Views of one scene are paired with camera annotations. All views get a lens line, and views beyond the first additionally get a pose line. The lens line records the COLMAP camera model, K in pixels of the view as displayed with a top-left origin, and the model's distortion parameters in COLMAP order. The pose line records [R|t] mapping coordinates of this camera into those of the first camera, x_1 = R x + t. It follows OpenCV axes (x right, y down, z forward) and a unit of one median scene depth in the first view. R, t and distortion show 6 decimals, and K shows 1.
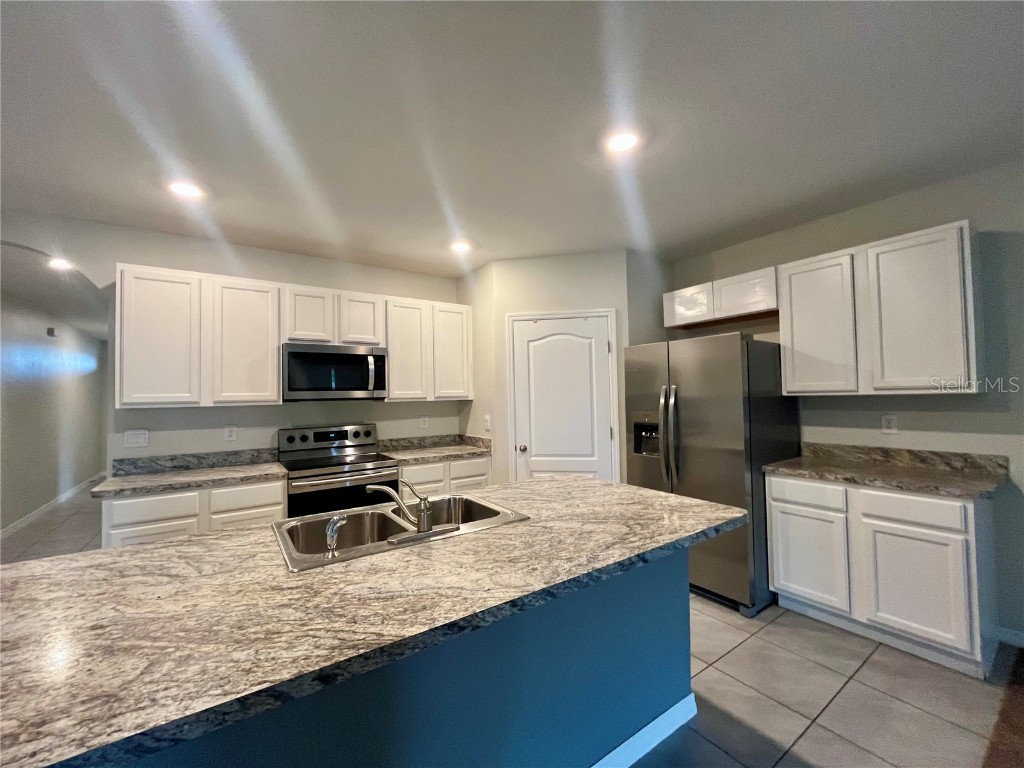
lens RADIAL K [[414.7, 0, 509.6], [0, 414.7, 383.6], [0, 0, 1]] dist [-0.001717, -0.000349]
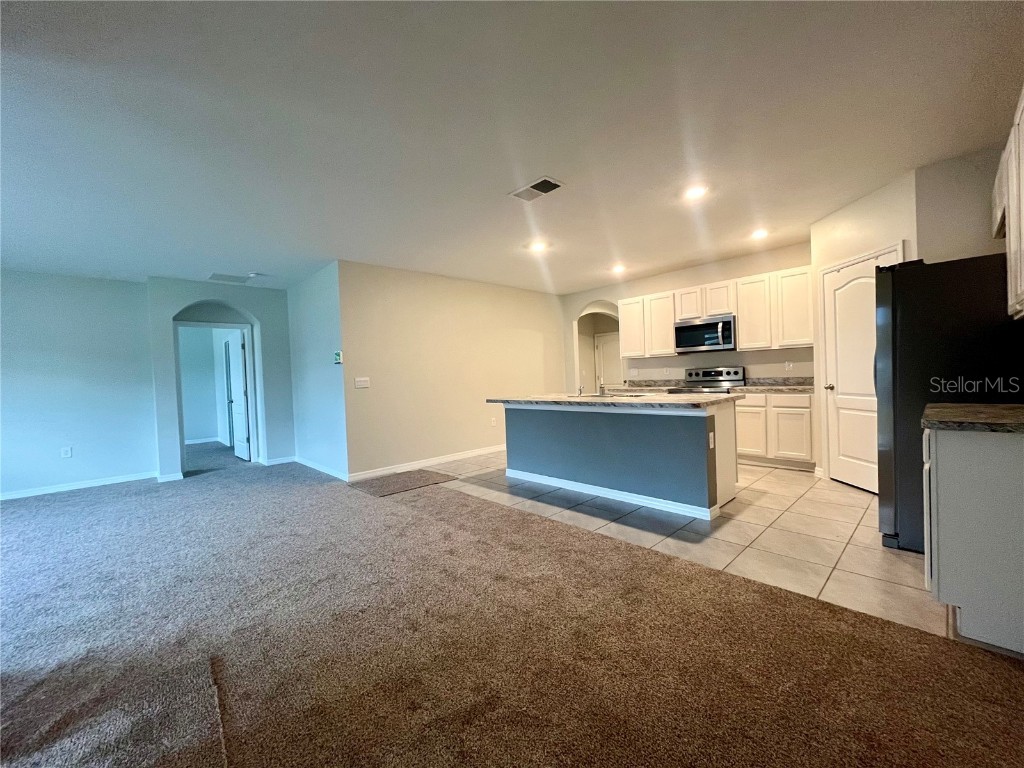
lens RADIAL K [[414.7, 0, 509.6], [0, 414.7, 383.6], [0, 0, 1]] dist [-0.001717, -0.000349]
pose [[0.146738, 0.032670, -0.988636, 1.146764], [0.067391, 0.996802, 0.042943, 0.044170], [0.986877, -0.072927, 0.144067, -0.030179]]
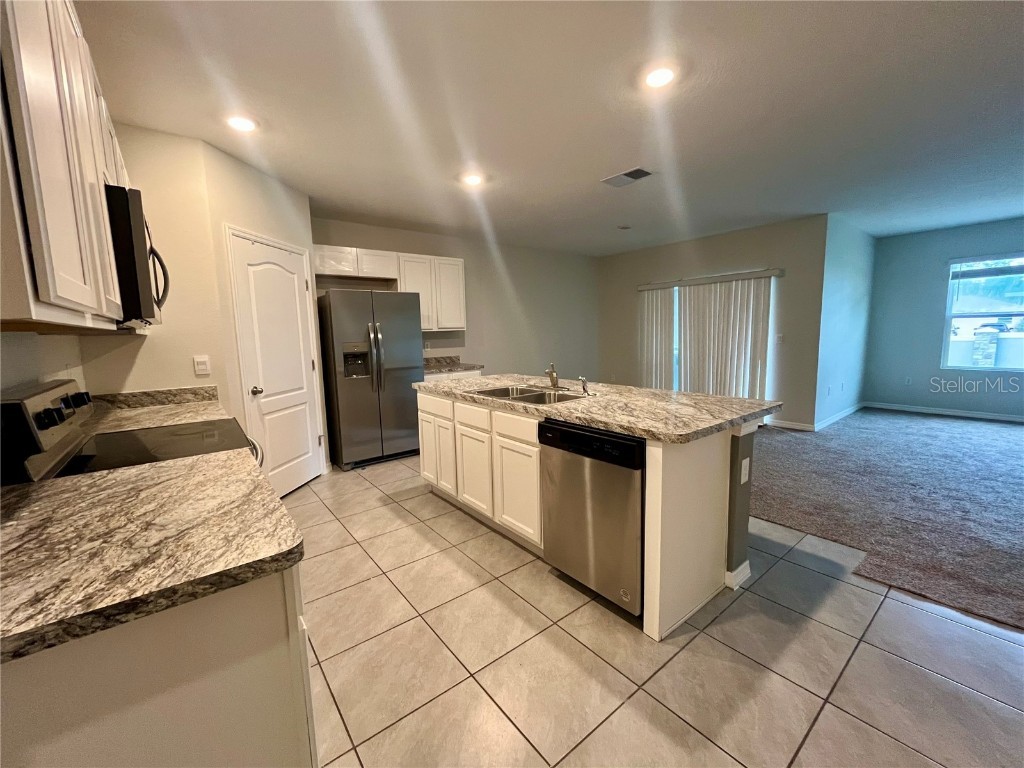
lens RADIAL K [[414.7, 0, 509.6], [0, 414.7, 383.6], [0, 0, 1]] dist [-0.001717, -0.000349]
pose [[-0.059720, -0.102912, 0.992896, -0.962004], [-0.002885, 0.994685, 0.102924, 0.057431], [-0.998211, 0.003283, -0.059700, 0.587914]]
